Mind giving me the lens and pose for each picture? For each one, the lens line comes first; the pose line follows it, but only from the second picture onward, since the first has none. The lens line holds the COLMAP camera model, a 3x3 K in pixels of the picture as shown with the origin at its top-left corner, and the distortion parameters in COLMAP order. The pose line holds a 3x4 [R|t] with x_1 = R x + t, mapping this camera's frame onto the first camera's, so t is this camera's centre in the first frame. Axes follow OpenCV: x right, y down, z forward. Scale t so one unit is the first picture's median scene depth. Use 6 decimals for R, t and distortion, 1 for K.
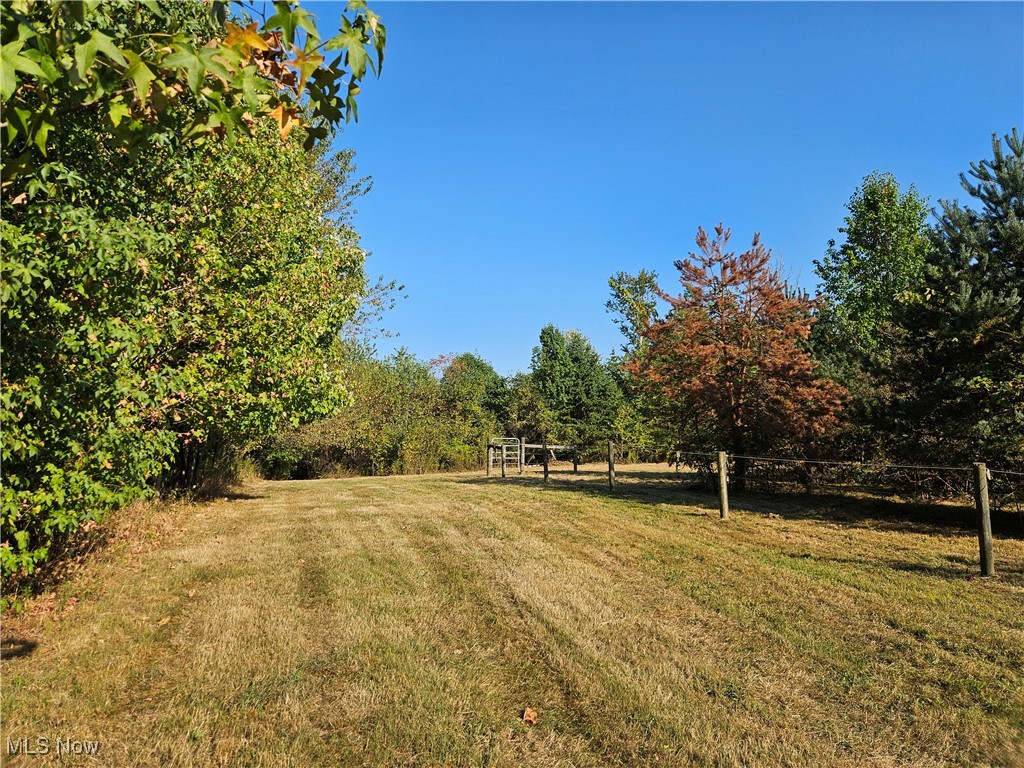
lens RADIAL K [[693.1, 0, 511.7], [0, 693.1, 384.0], [0, 0, 1]] dist [0.056716, -0.000757]
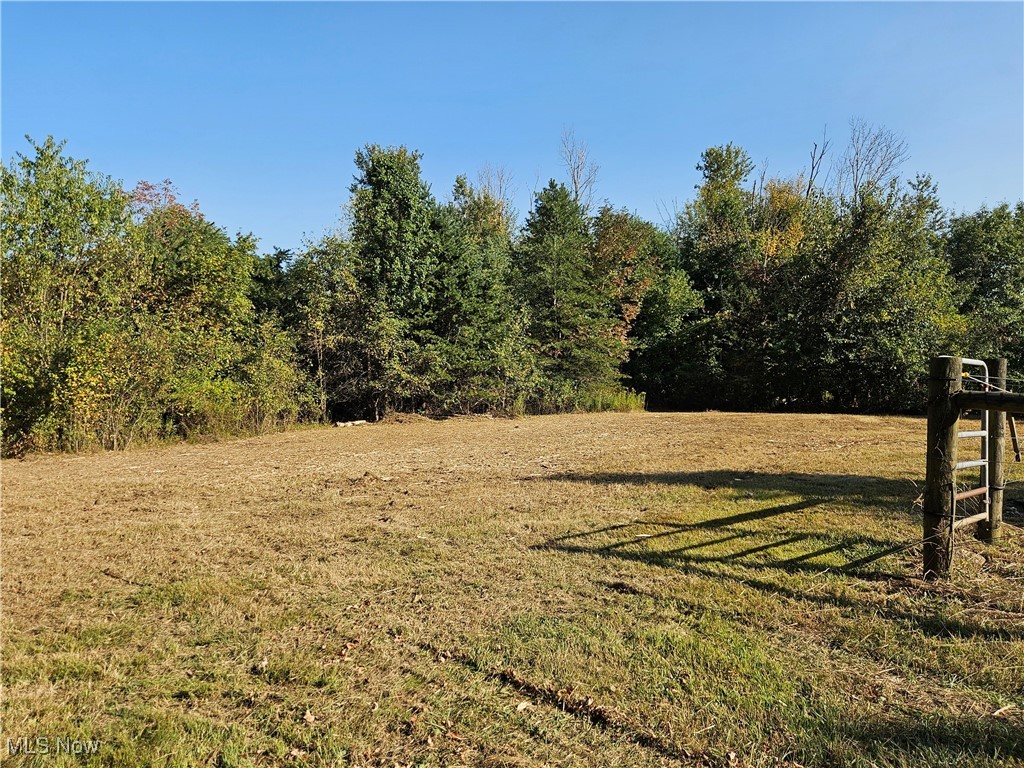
lens RADIAL K [[691.4, 0, 512.5], [0, 691.4, 384.3], [0, 0, 1]] dist [-0.002514, -0.001581]
pose [[0.865709, 0.018219, 0.500215, -0.124722], [-0.059236, 0.996044, 0.066240, 0.048935], [-0.497029, -0.086976, 0.863364, 0.508758]]
